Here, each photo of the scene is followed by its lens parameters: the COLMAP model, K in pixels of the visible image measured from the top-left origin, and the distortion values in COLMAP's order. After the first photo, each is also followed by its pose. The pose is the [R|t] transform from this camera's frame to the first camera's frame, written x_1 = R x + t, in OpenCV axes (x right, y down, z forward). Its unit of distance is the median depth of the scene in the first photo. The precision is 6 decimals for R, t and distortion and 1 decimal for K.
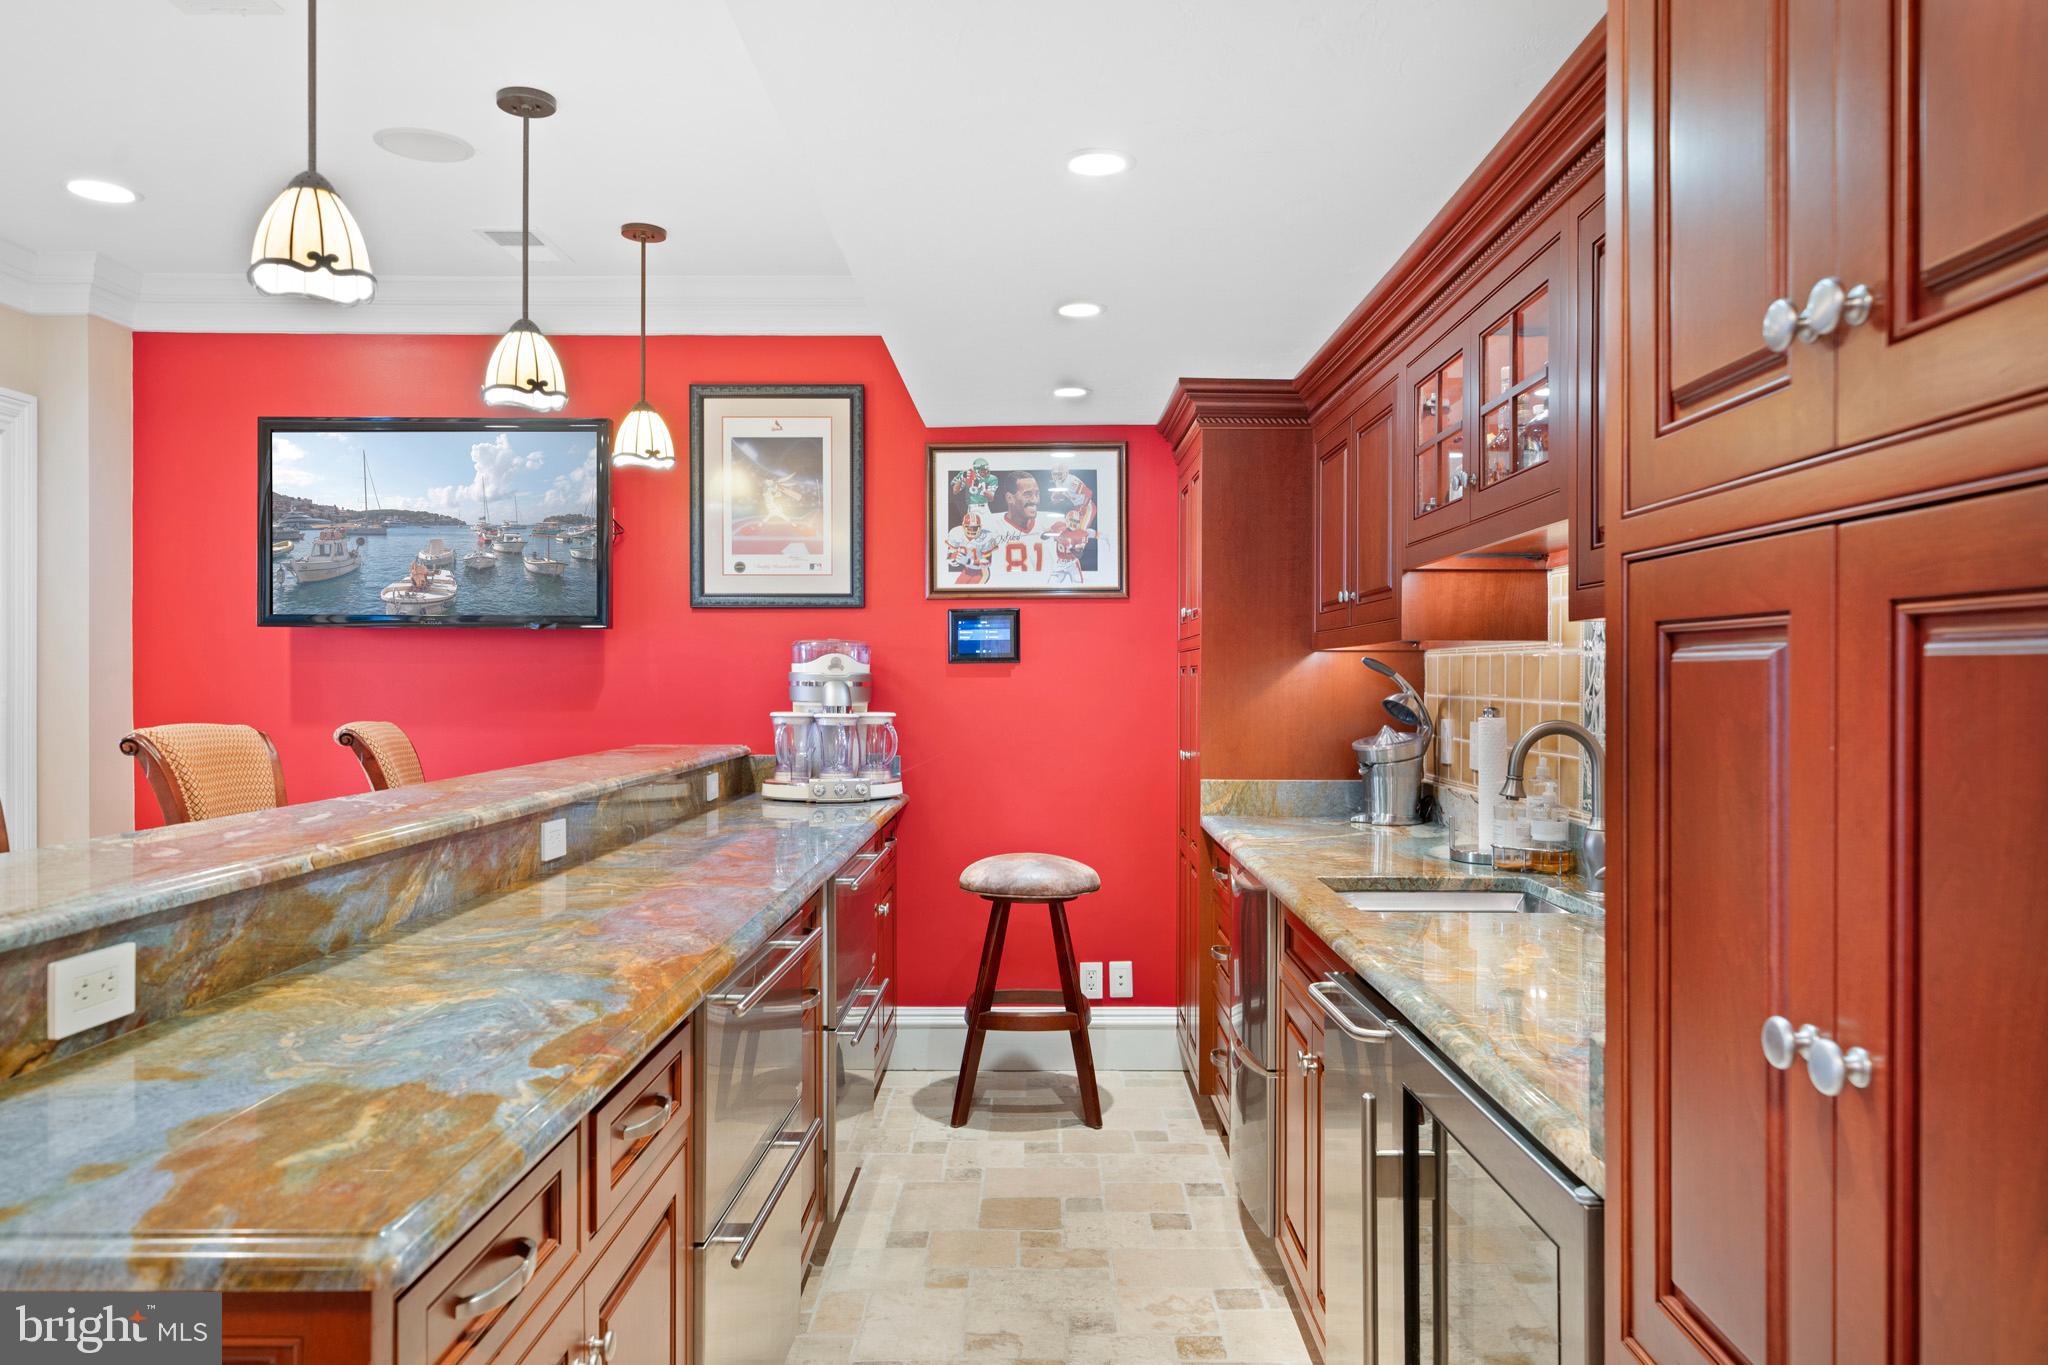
lens RADIAL K [[1374.9, 0, 1024.0], [0, 1374.9, 682.5], [0, 0, 1]] dist [0.000984, -0.000058]
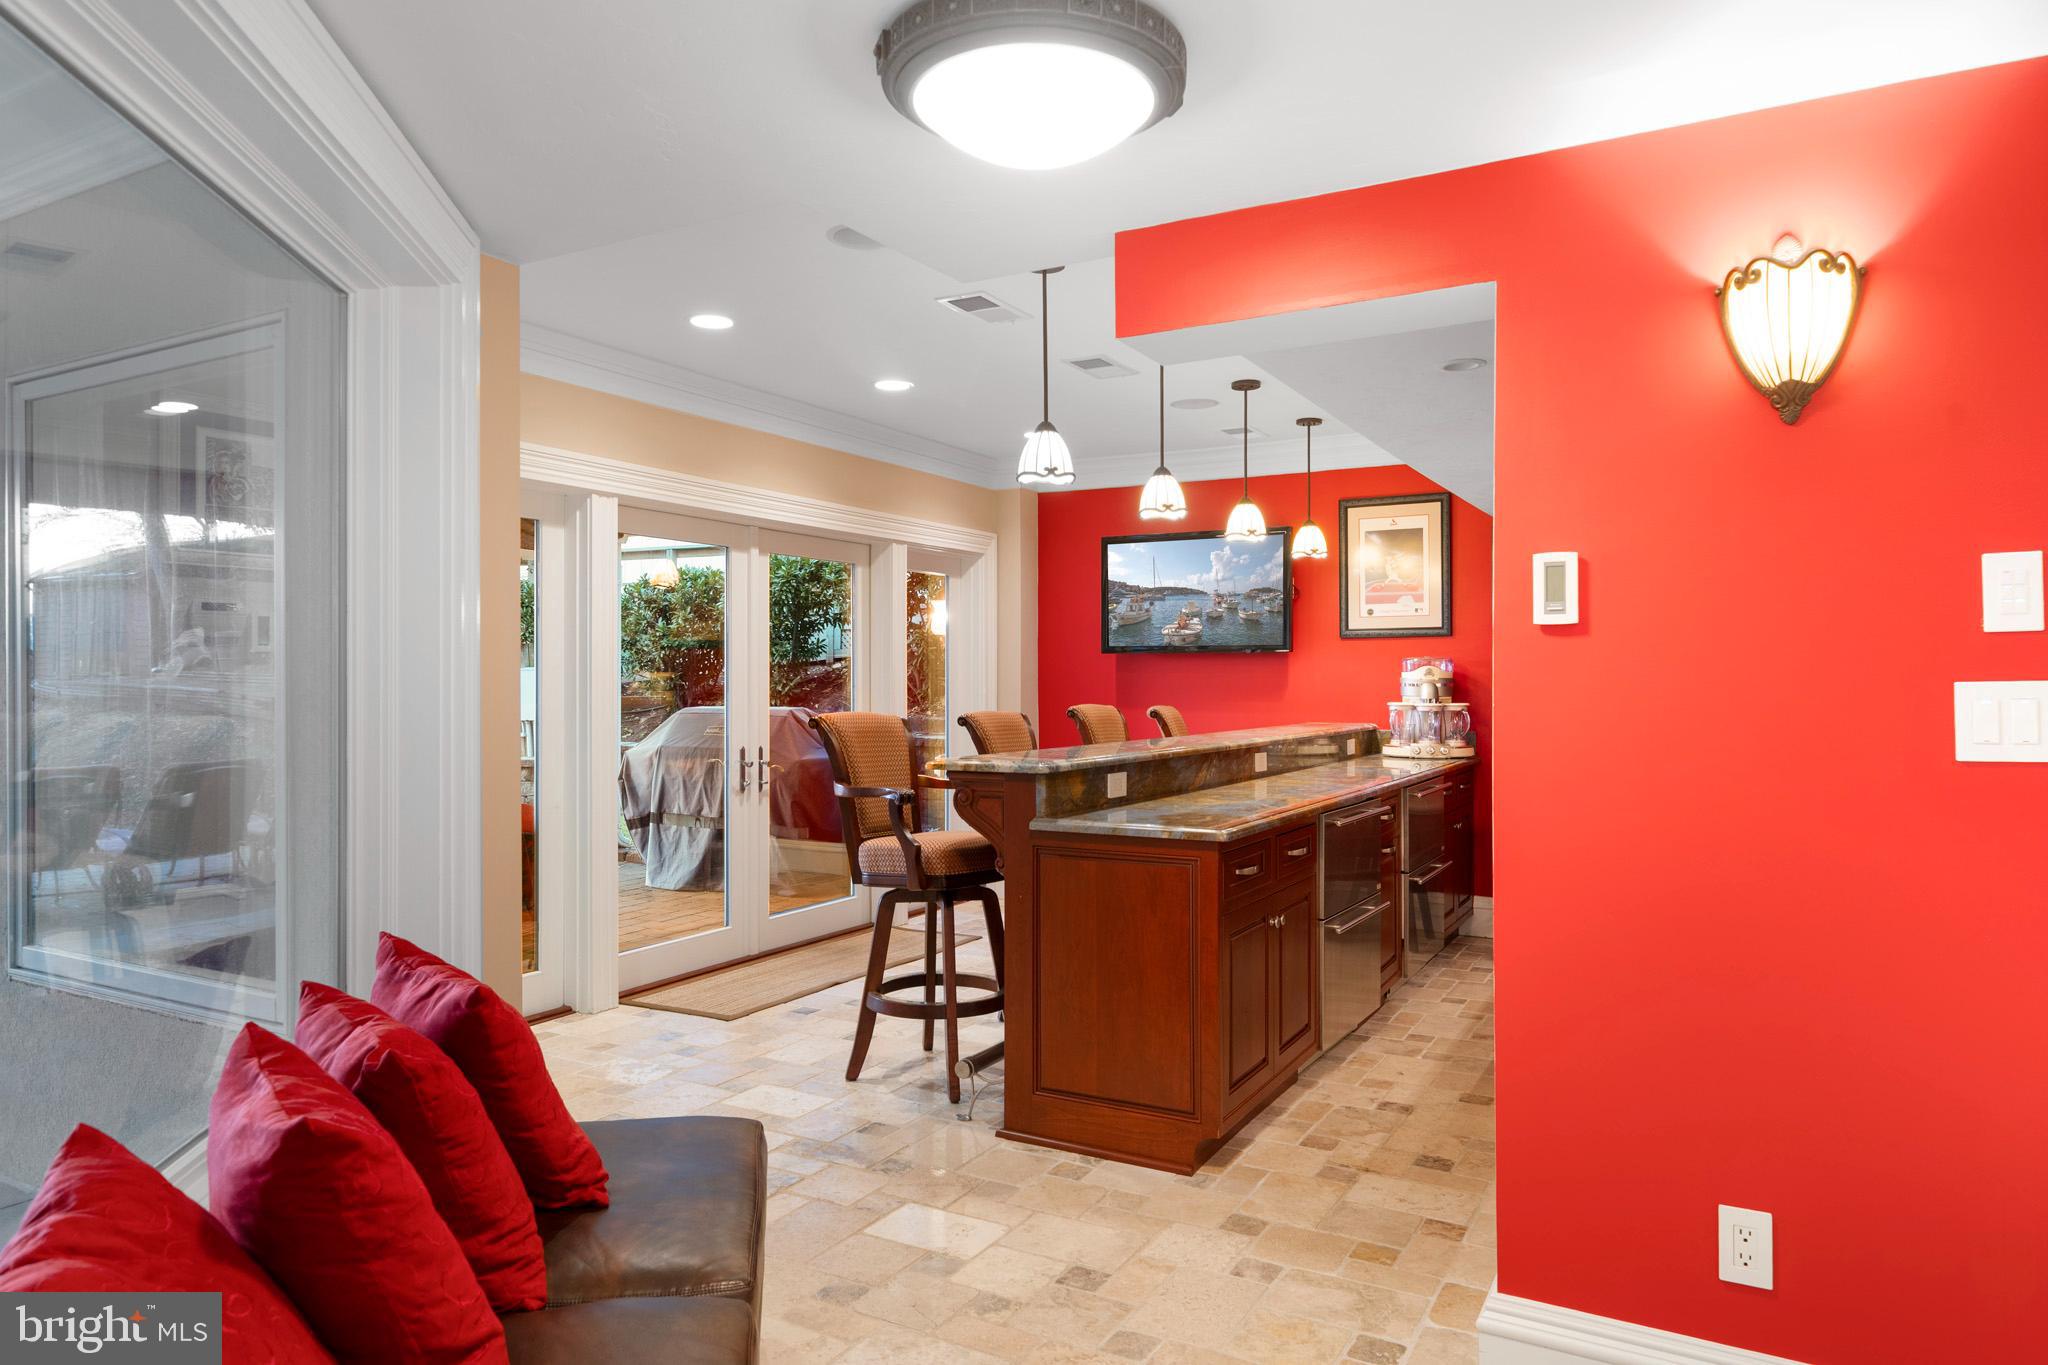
lens RADIAL K [[1275.5, 0, 1024.0], [0, 1275.5, 682.5], [0, 0, 1]] dist [-0.002167, -0.000244]
pose [[0.874791, -0.002955, -0.484491, 0.168250], [0.001630, 0.999994, -0.003156, 0.002145], [0.484497, 0.001971, 0.874791, -0.520024]]
